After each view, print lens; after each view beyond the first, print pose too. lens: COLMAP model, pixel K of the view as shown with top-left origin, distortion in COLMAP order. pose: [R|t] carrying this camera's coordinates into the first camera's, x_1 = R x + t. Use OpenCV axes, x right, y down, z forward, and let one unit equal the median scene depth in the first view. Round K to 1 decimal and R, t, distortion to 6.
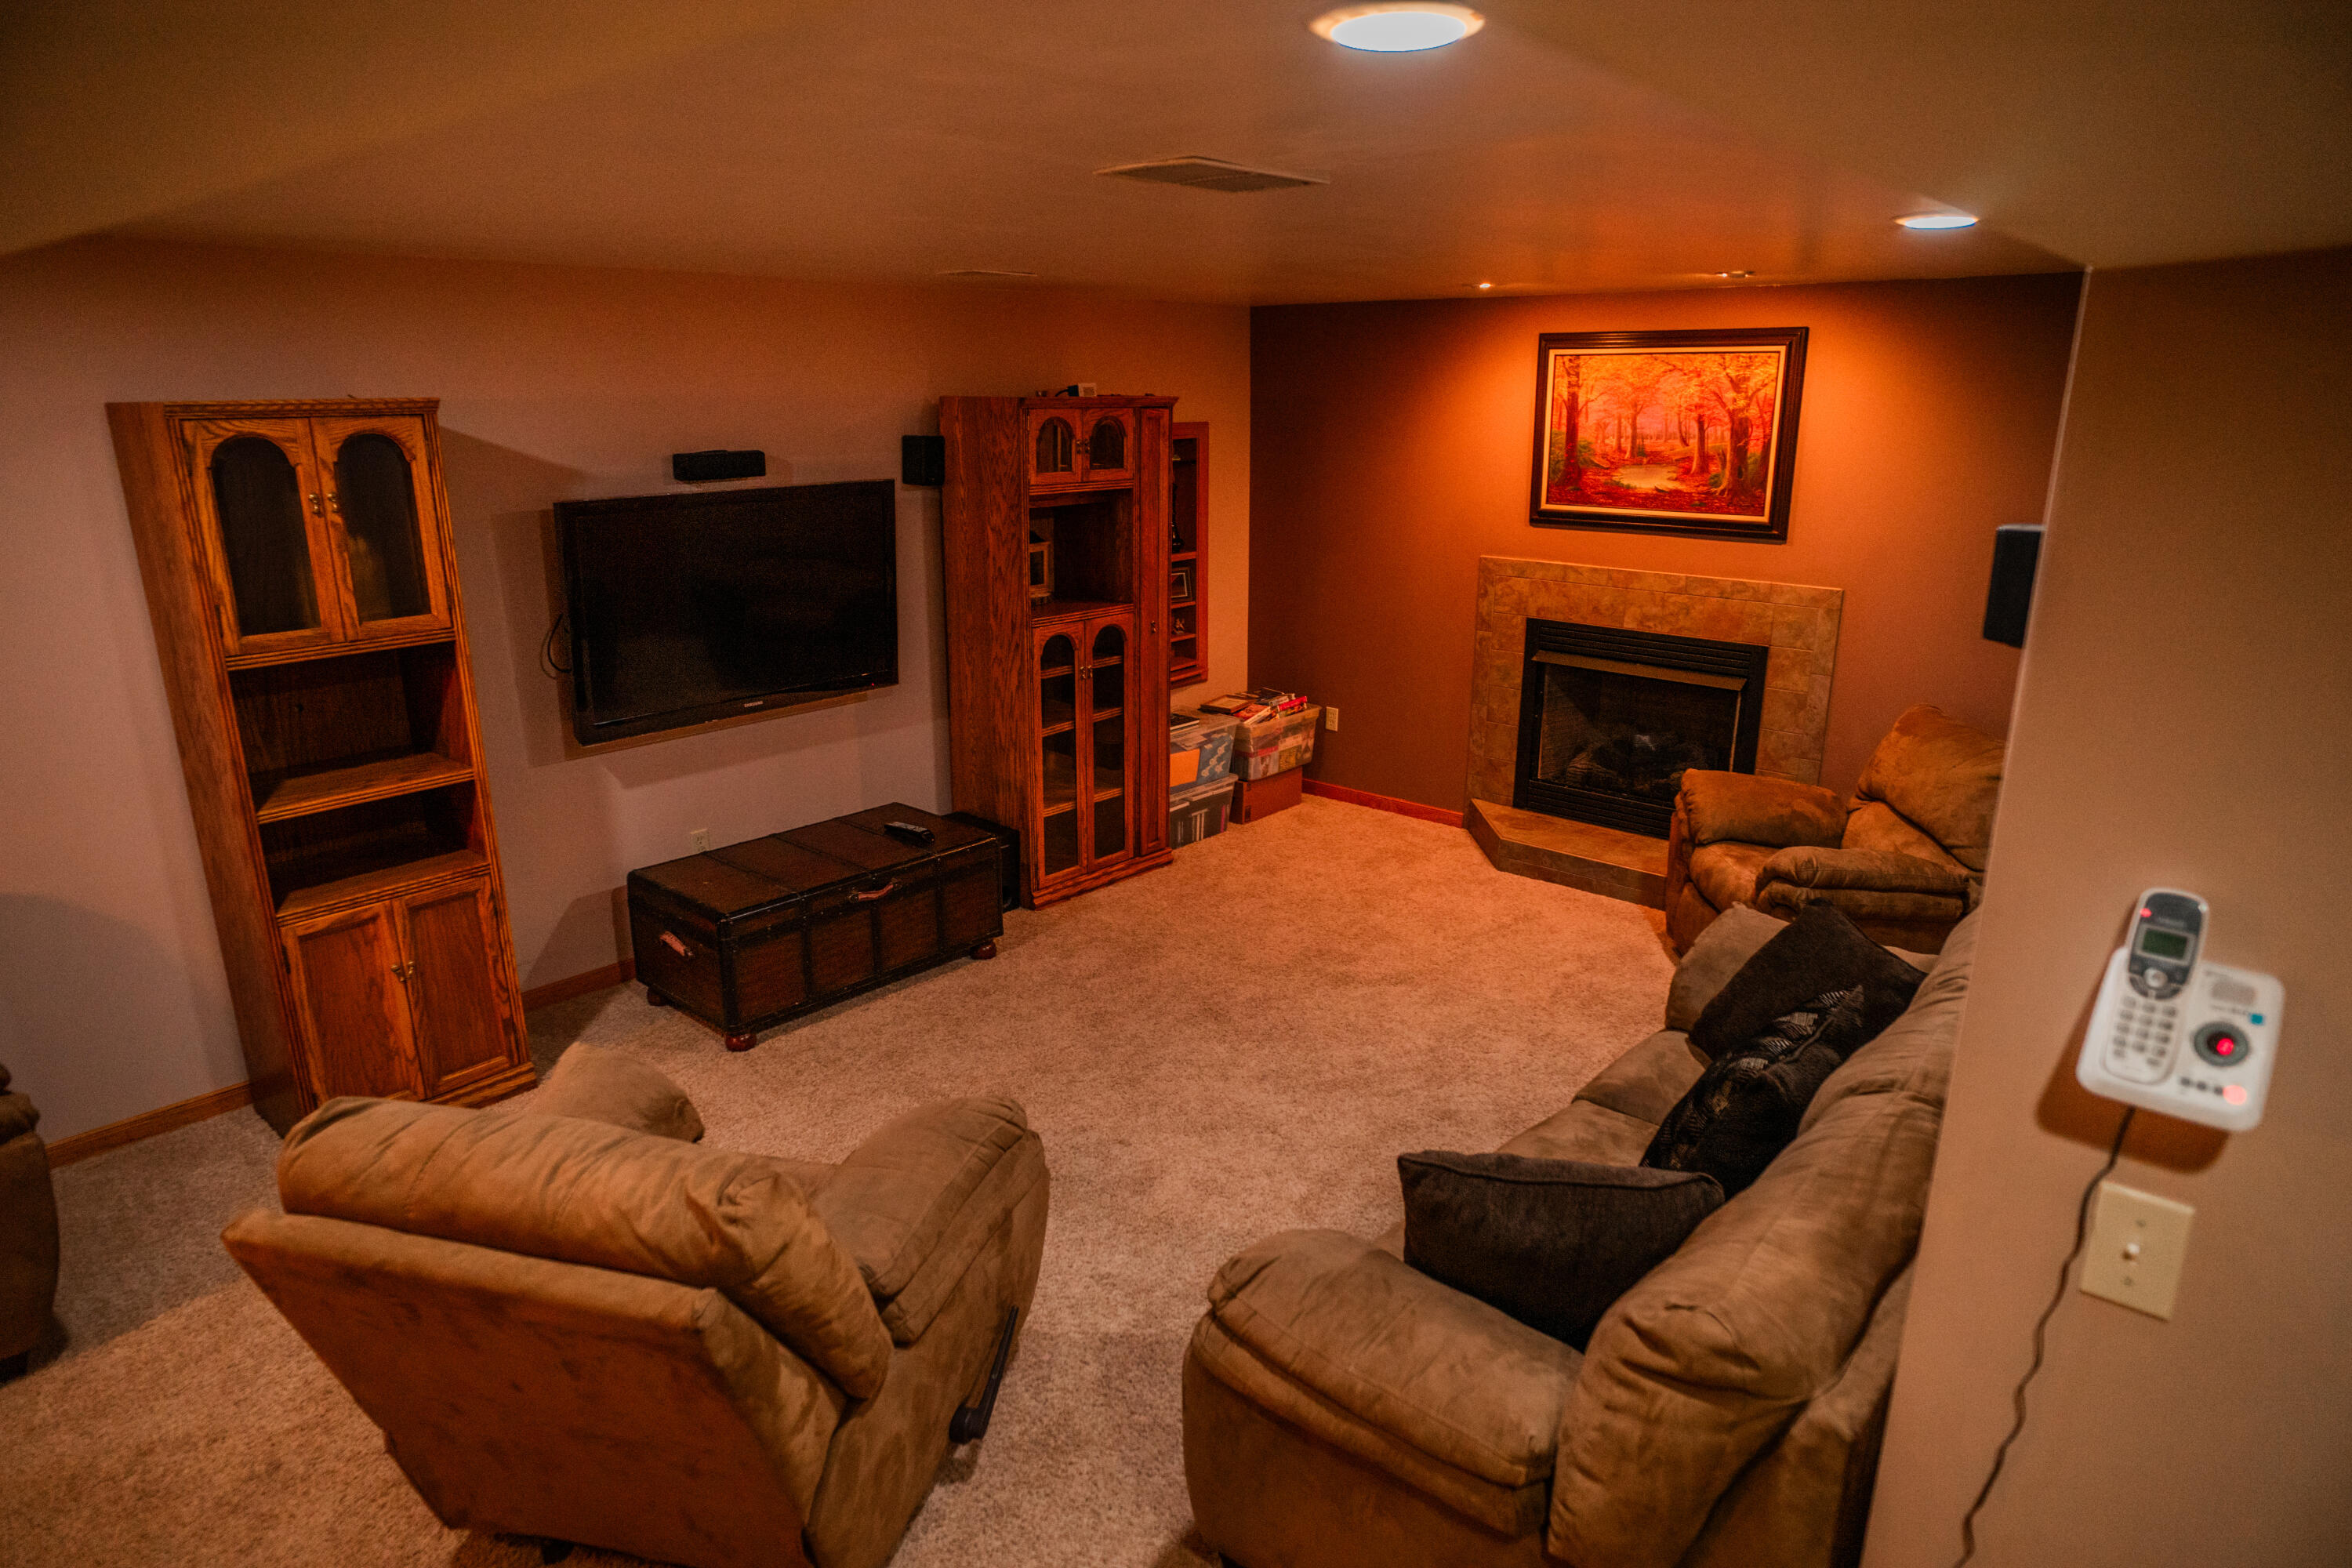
lens RADIAL K [[1399.3, 0, 1166.1], [0, 1399.3, 790.7], [0, 0, 1]] dist [-0.066645, 0.048453]
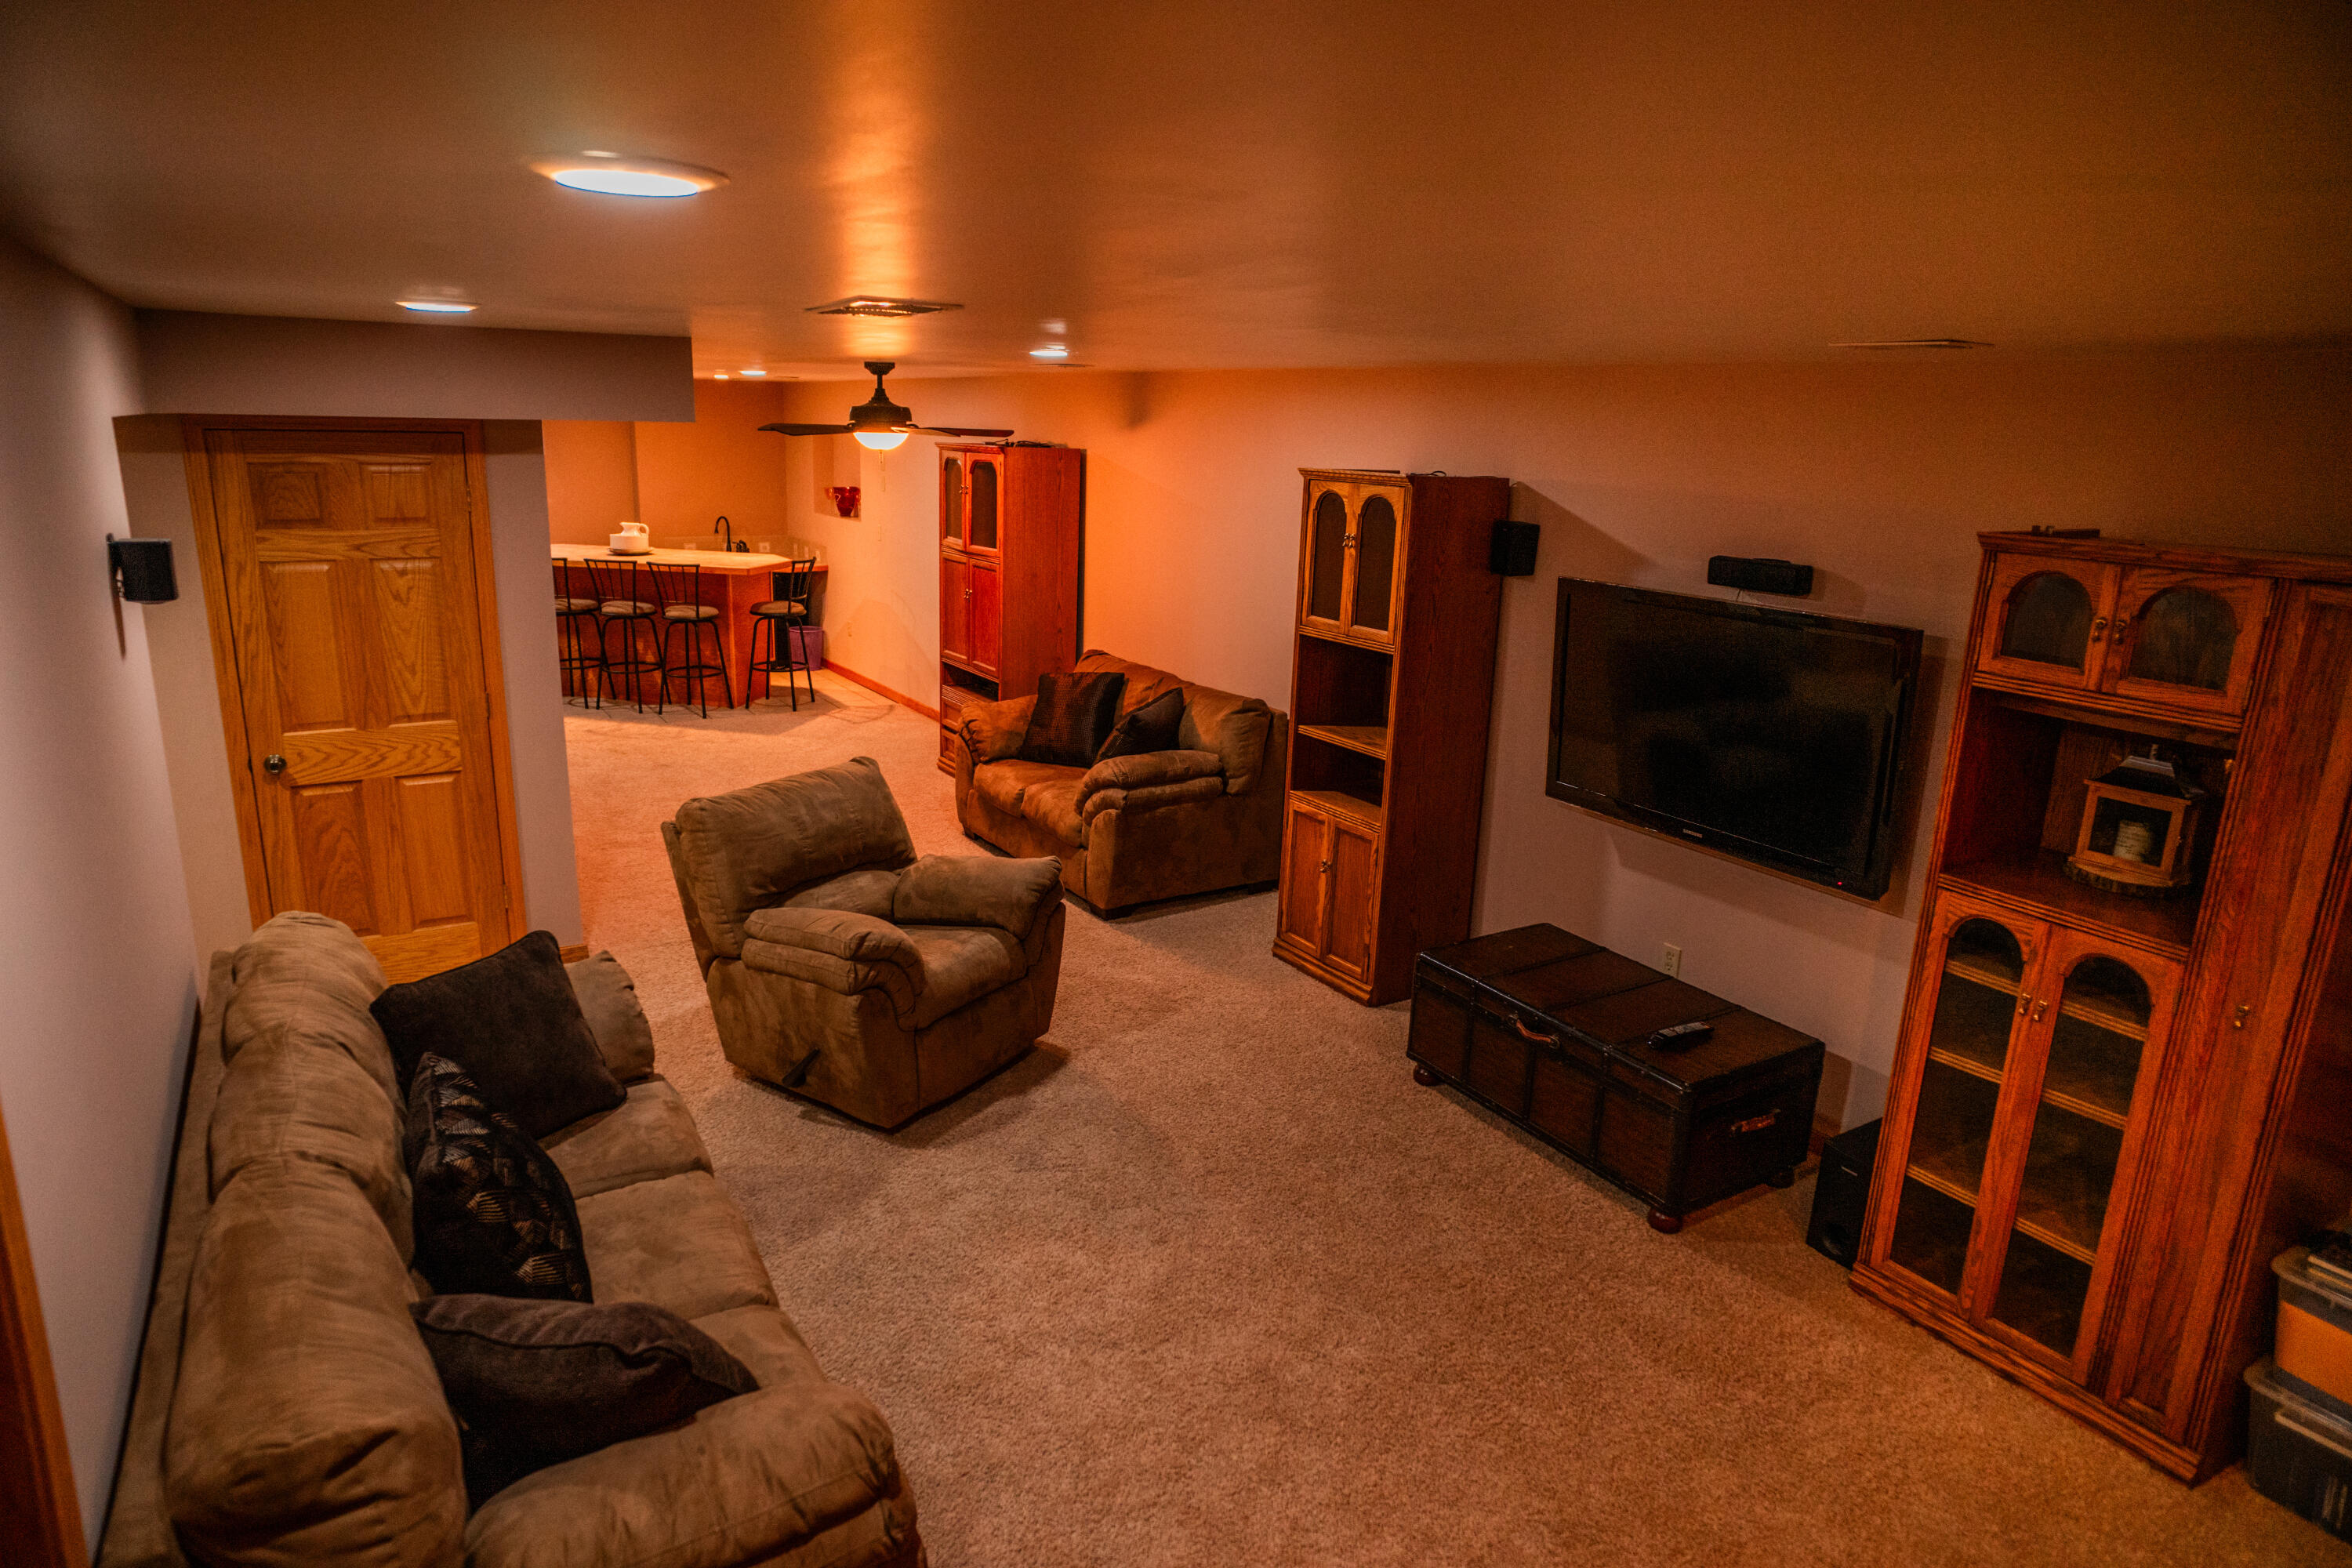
lens RADIAL K [[1399.3, 0, 1166.1], [0, 1399.3, 790.7], [0, 0, 1]] dist [-0.066645, 0.048453]
pose [[-0.286431, 0.237473, -0.928205, 0.569459], [-0.297718, 0.898776, 0.321816, -0.248084], [0.910671, 0.368522, -0.186738, 0.761542]]
